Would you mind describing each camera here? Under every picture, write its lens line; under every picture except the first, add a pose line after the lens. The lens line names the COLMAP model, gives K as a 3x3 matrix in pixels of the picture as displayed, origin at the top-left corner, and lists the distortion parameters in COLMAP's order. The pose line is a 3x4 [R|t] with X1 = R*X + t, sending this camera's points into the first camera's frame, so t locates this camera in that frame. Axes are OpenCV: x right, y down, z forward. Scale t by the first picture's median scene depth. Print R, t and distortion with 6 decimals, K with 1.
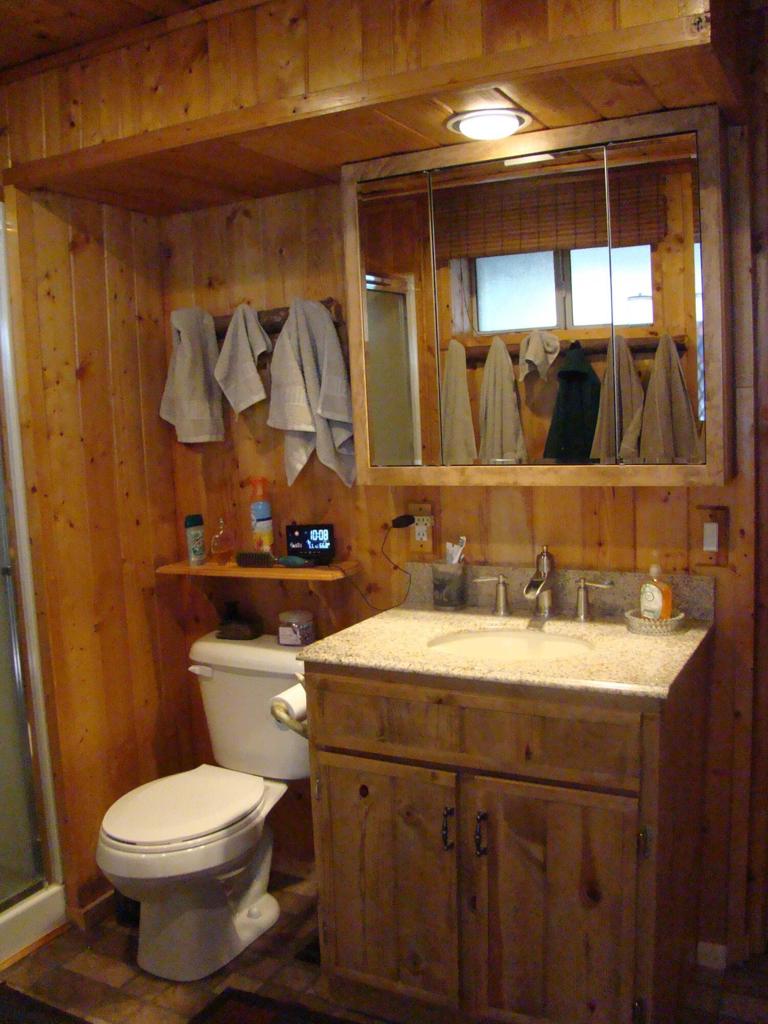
lens RADIAL K [[987.1, 0, 384.0], [0, 987.1, 512.0], [0, 0, 1]] dist [-0.088149, 0.010490]
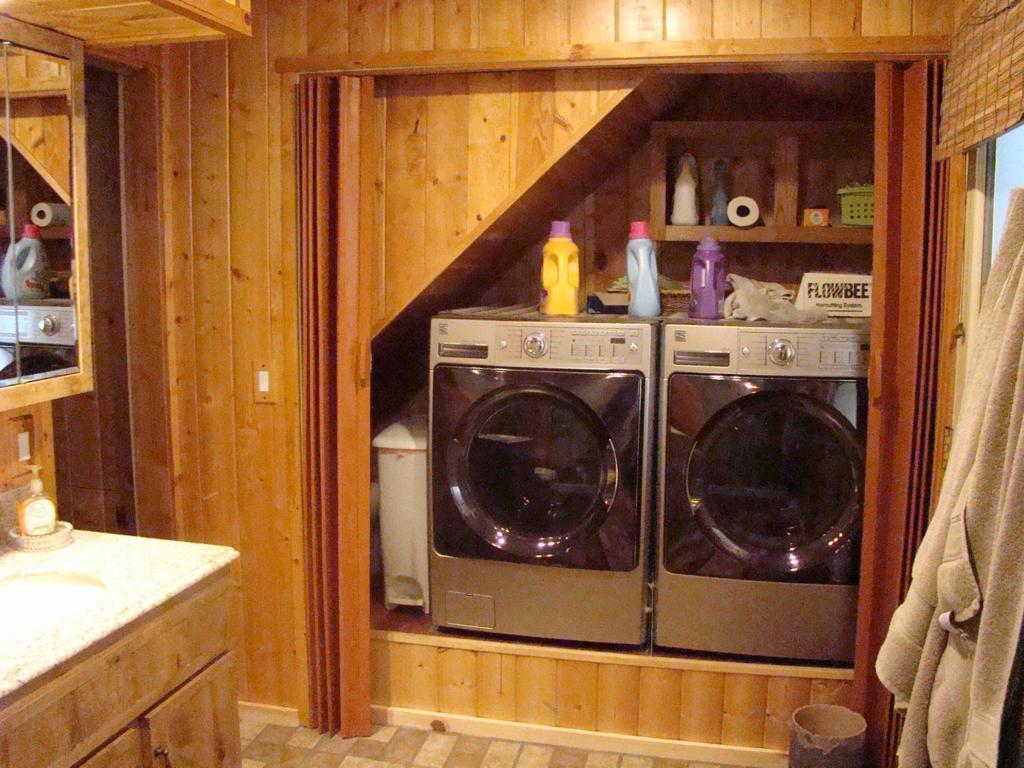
lens RADIAL K [[987.1, 0, 512.0], [0, 987.1, 384.0], [0, 0, 1]] dist [-0.088149, 0.010490]
pose [[-0.250159, -0.091417, 0.963879, -0.808506], [0.106143, 0.986943, 0.121152, -0.114359], [-0.962369, 0.132616, -0.237189, 0.790857]]
